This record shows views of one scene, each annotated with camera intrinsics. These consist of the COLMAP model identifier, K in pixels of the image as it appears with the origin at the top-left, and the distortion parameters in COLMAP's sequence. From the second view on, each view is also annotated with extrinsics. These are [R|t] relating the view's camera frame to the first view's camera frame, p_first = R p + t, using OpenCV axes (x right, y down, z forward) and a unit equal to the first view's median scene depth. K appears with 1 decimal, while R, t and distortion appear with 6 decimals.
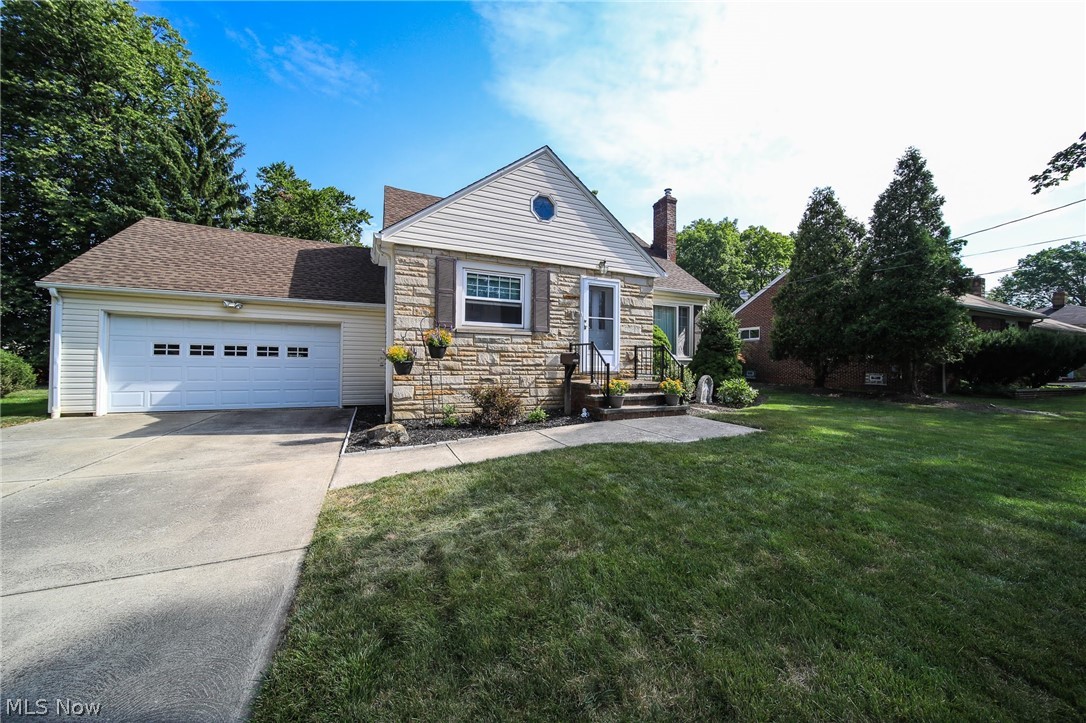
lens RADIAL K [[379.1, 0, 545.8], [0, 379.1, 359.2], [0, 0, 1]] dist [-0.000765, -0.000484]
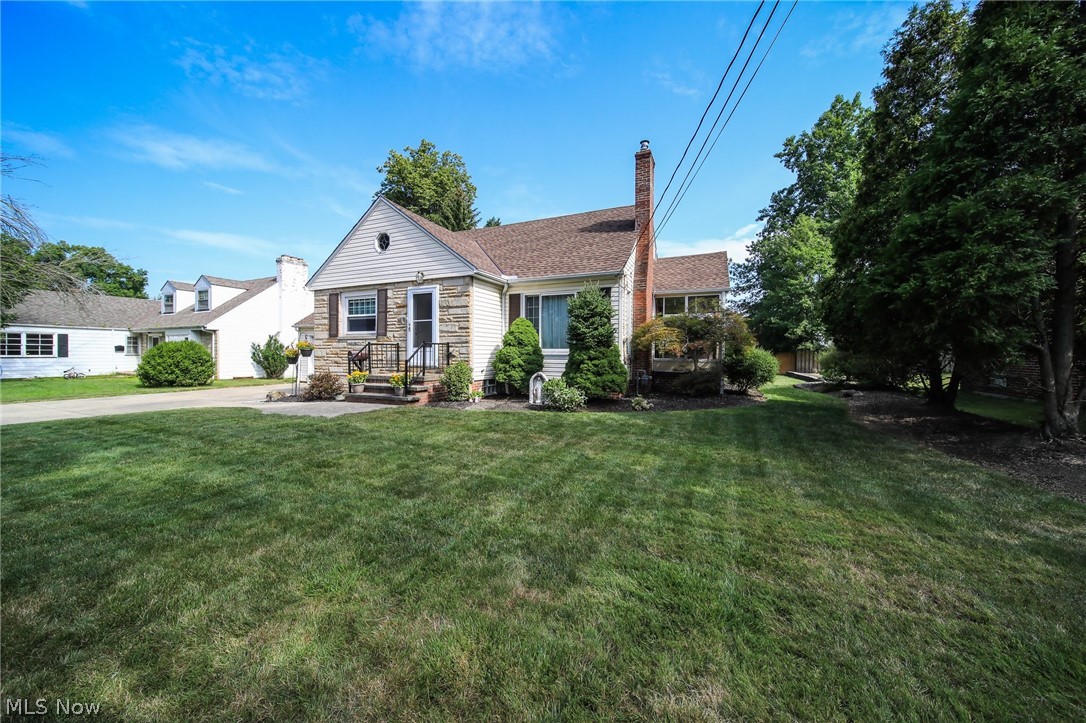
lens RADIAL K [[379.1, 0, 545.8], [0, 379.1, 359.2], [0, 0, 1]] dist [-0.000765, -0.000484]
pose [[0.671278, -0.005018, -0.741188, 1.296628], [0.007340, 0.999973, -0.000122, 0.014893], [0.741169, -0.005358, 0.671297, 0.503453]]
